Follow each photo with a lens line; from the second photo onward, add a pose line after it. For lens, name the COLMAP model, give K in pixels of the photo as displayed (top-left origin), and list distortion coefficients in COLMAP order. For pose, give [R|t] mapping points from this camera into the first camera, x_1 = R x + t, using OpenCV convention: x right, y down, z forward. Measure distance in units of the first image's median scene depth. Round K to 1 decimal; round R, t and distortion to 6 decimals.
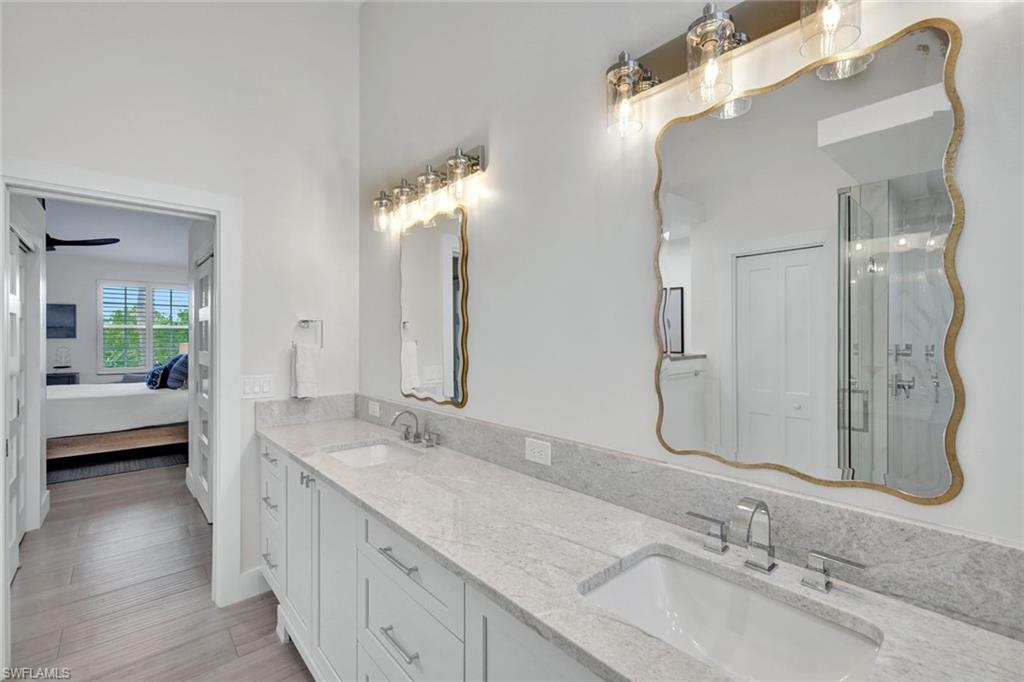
lens RADIAL K [[446.0, 0, 512.4], [0, 446.0, 342.0], [0, 0, 1]] dist [0.006249, -0.001360]
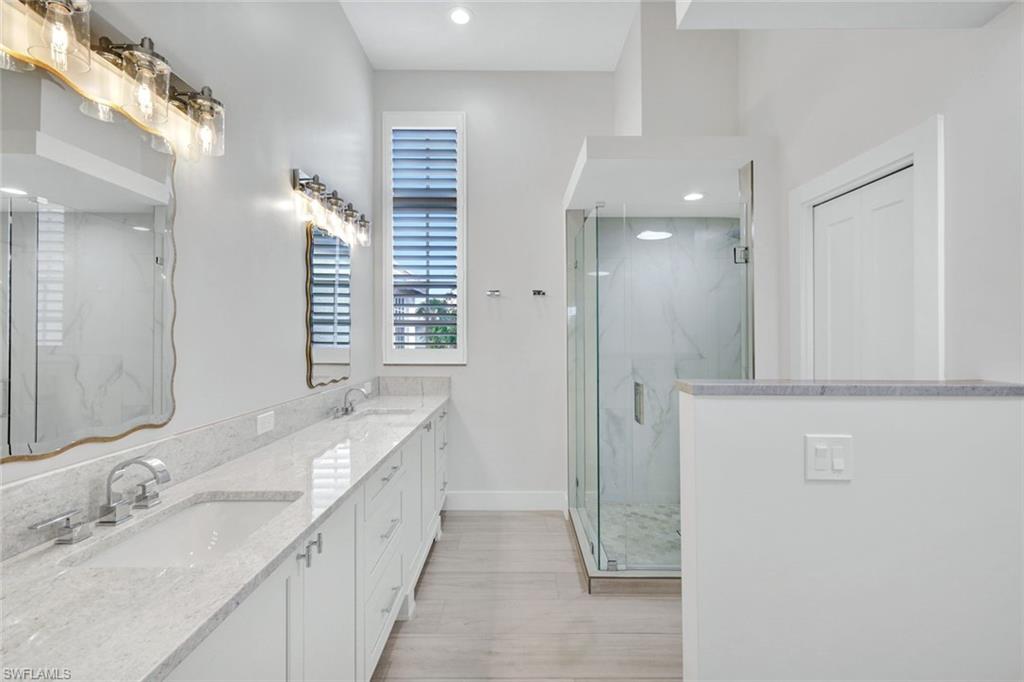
lens RADIAL K [[446.0, 0, 510.5], [0, 446.0, 338.0], [0, 0, 1]] dist [0.006249, -0.001360]
pose [[-0.755966, -0.004523, 0.654595, -1.109085], [-0.006508, 0.999979, -0.000607, 0.008424], [-0.654579, -0.004719, -0.755979, 1.323568]]
